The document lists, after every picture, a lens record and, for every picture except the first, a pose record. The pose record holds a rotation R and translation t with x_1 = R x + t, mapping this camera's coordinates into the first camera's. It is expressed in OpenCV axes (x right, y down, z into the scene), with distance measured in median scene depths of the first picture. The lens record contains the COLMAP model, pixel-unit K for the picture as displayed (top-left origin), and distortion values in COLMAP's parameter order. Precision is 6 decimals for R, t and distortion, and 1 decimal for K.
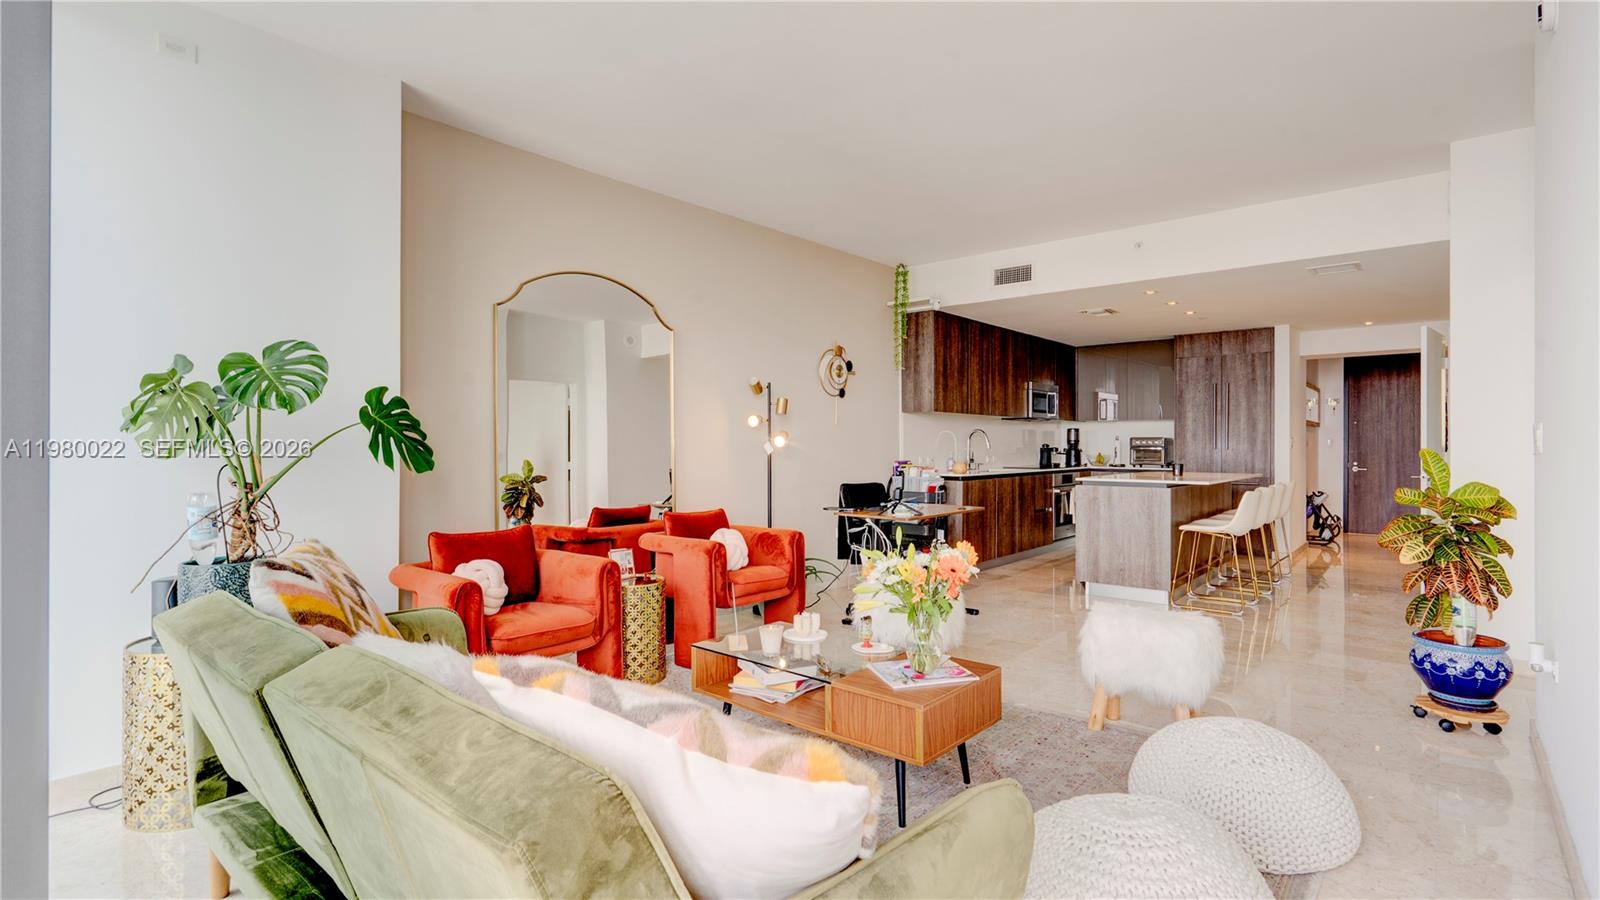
lens RADIAL K [[760.9, 0, 821.1], [0, 760.9, 434.2], [0, 0, 1]] dist [-0.001937, 0.000015]
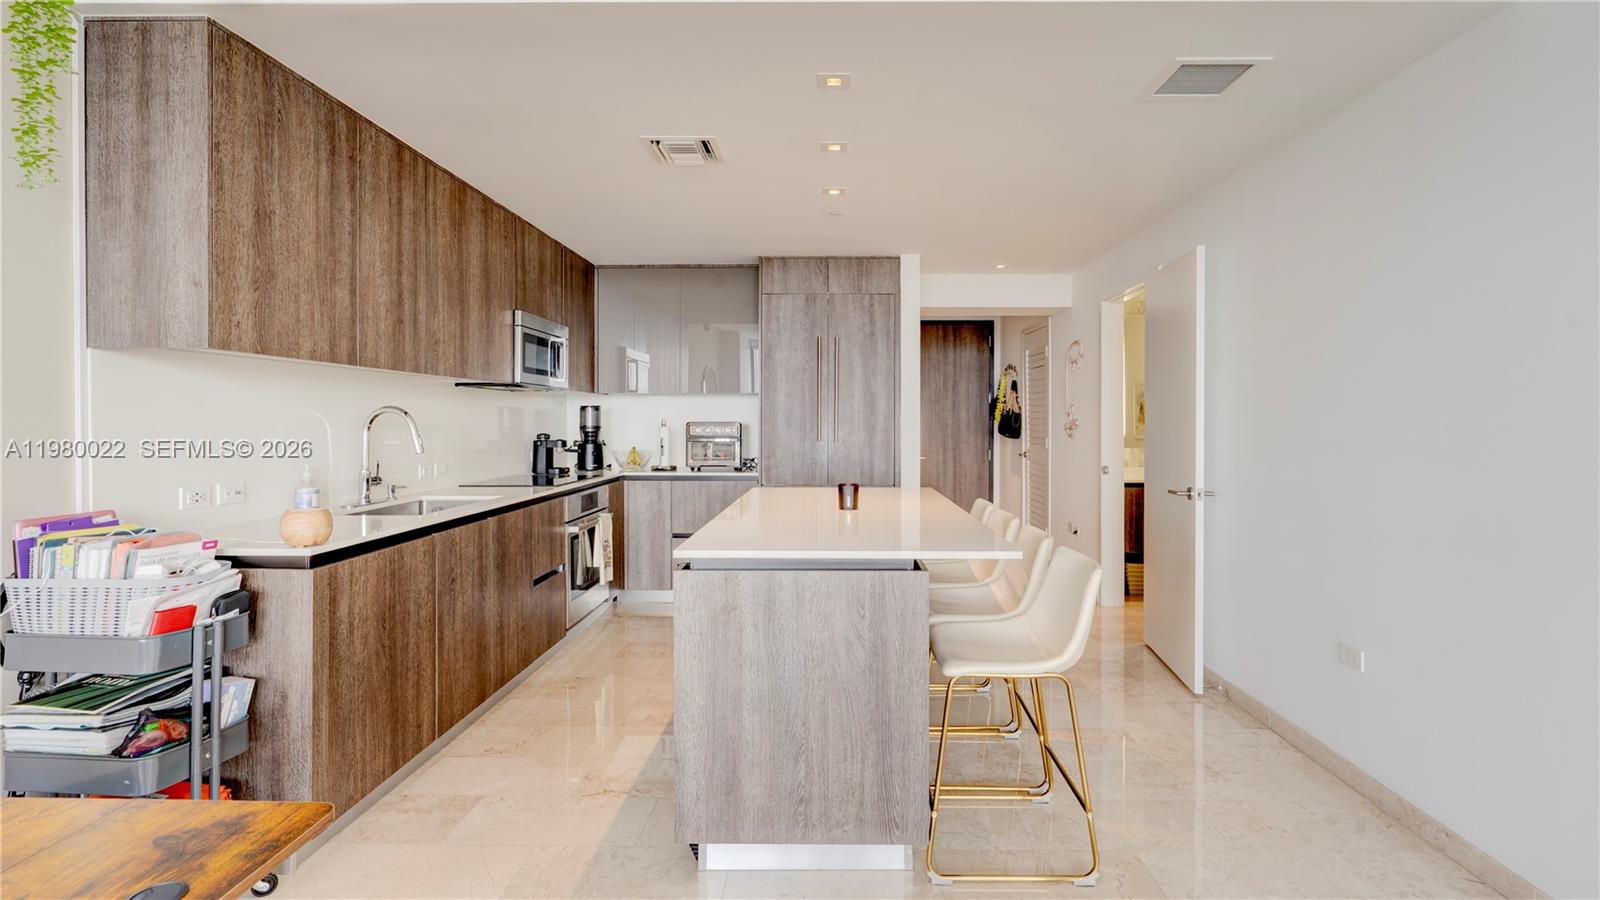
lens RADIAL K [[760.9, 0, 821.1], [0, 760.9, 434.2], [0, 0, 1]] dist [-0.001937, 0.000015]
pose [[0.784483, -0.011258, 0.620048, 0.127897], [-0.008126, 0.999563, 0.028429, -0.004453], [-0.620097, -0.027341, 0.784048, 0.508541]]
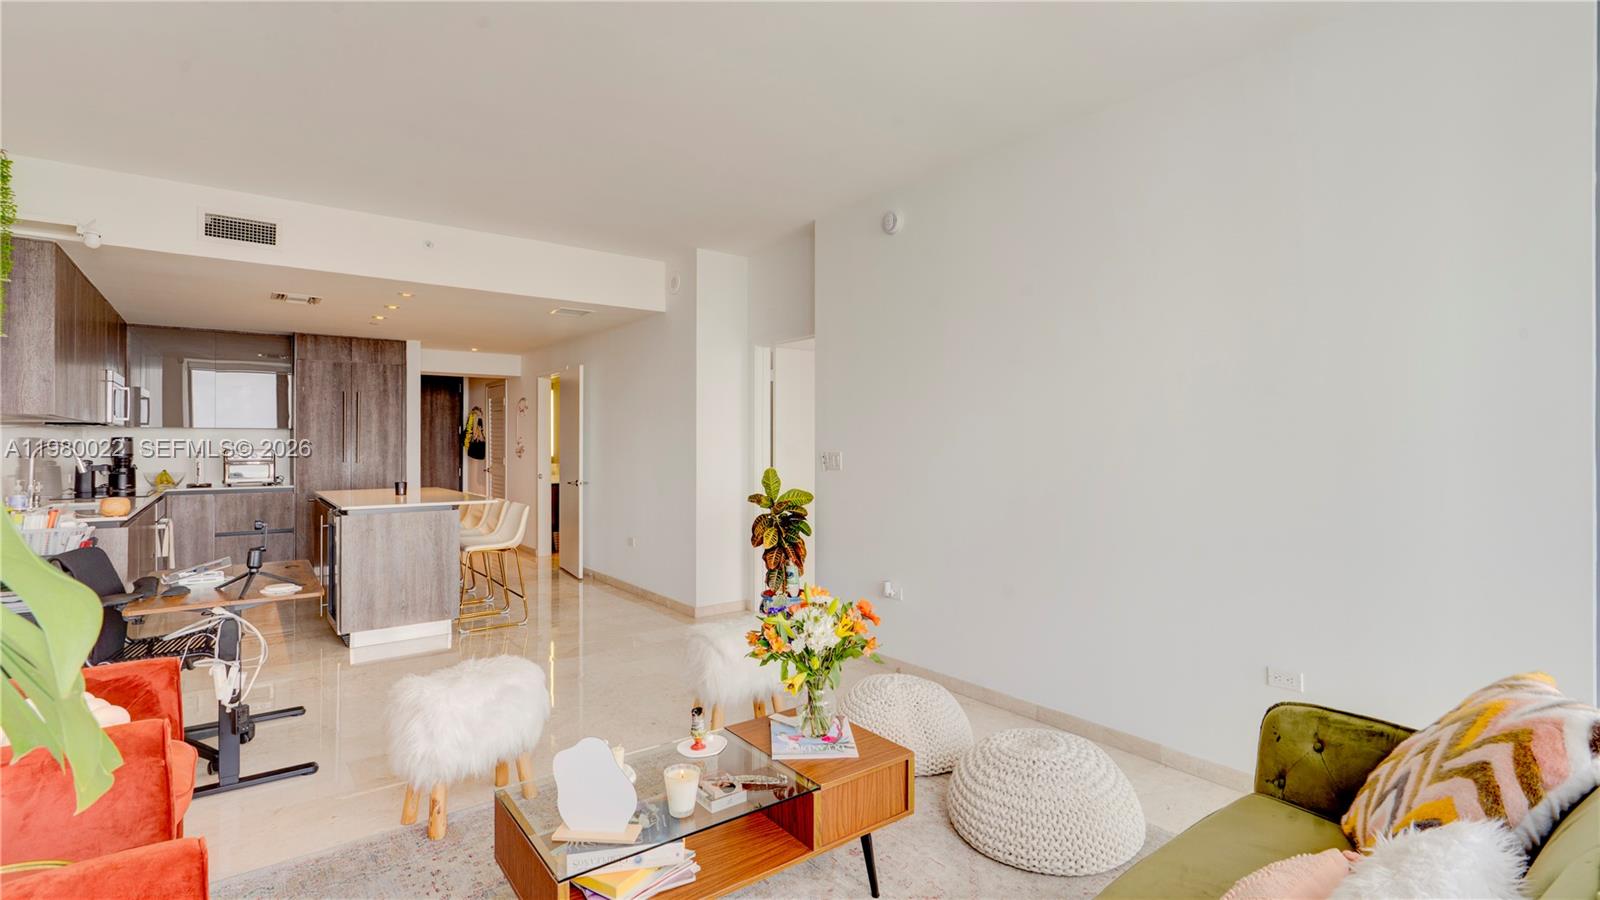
lens RADIAL K [[729.9, 0, 804.0], [0, 729.9, 433.3], [0, 0, 1]] dist [-0.000492, -0.000415]
pose [[0.217154, 0.013165, 0.976049, -0.233598], [-0.012566, 0.999864, -0.010691, -0.013715], [-0.976056, -0.009943, 0.217290, 0.261656]]
